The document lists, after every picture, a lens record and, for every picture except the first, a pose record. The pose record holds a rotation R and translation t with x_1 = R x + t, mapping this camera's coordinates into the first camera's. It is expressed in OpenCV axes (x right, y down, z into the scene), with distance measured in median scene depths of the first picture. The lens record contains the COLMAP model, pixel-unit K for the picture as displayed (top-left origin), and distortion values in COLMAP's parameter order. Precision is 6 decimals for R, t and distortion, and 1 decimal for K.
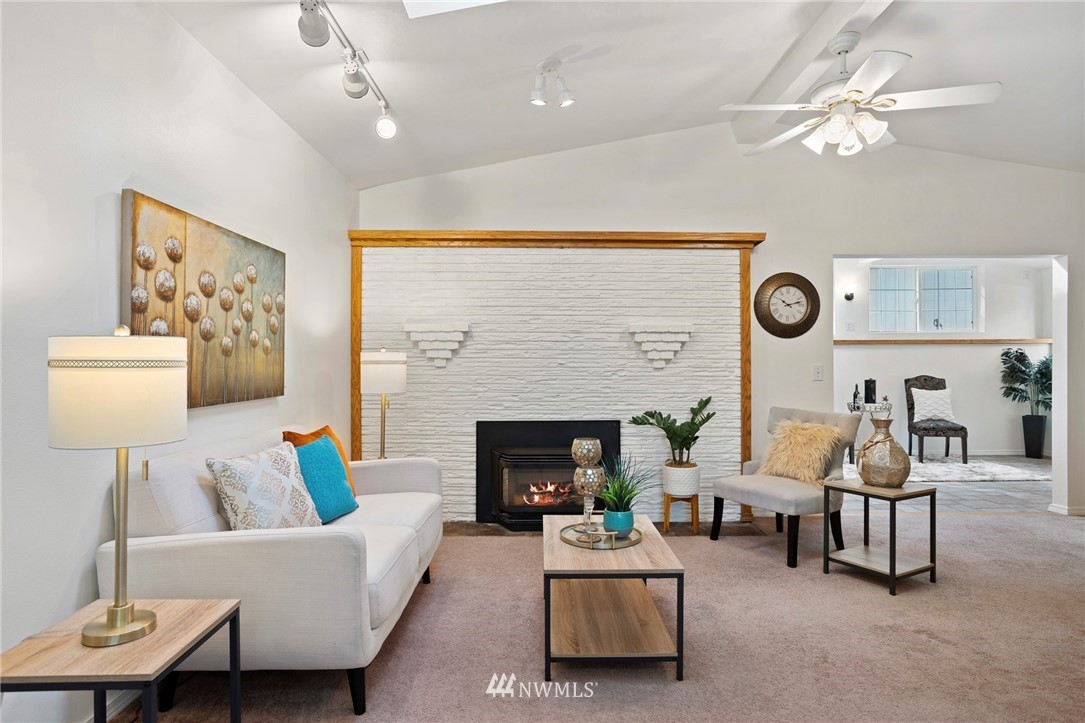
lens RADIAL K [[572.8, 0, 549.0], [0, 572.8, 365.9], [0, 0, 1]] dist [-0.041335, 0.010949]
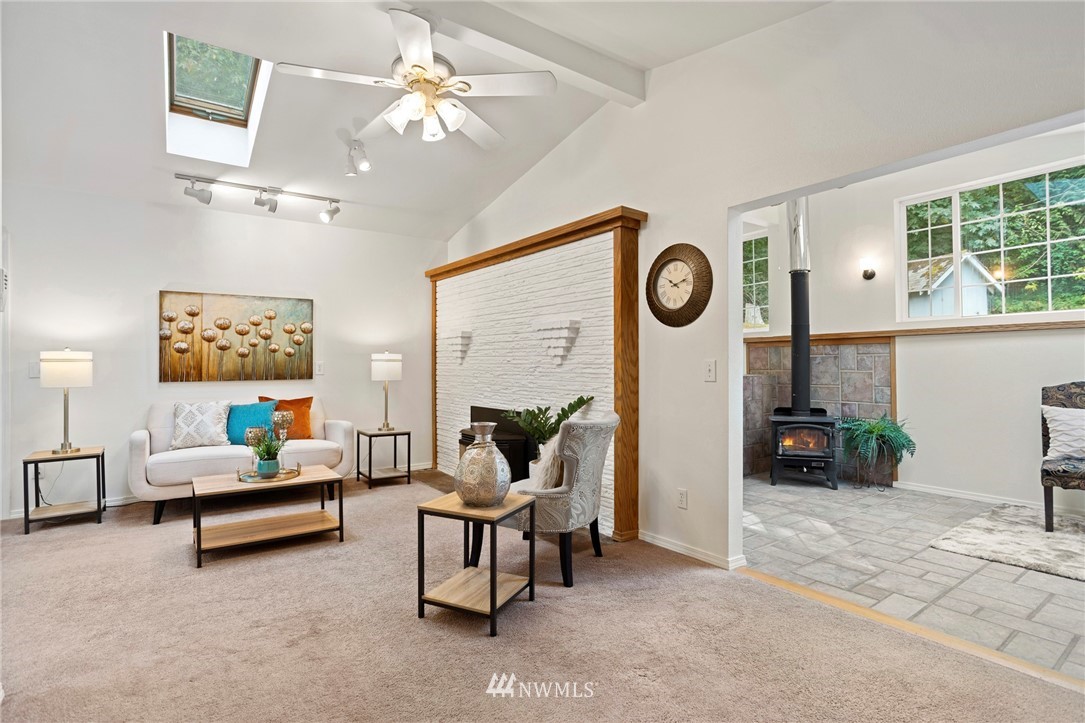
lens RADIAL K [[543.9, 0, 579.5], [0, 543.9, 352.4], [0, 0, 1]] dist [-0.025576, 0.009522]
pose [[0.599606, -0.017928, -0.800094, 0.992018], [-0.002270, 0.999707, -0.024101, 0.005285], [0.800292, 0.016267, 0.599390, 0.465364]]
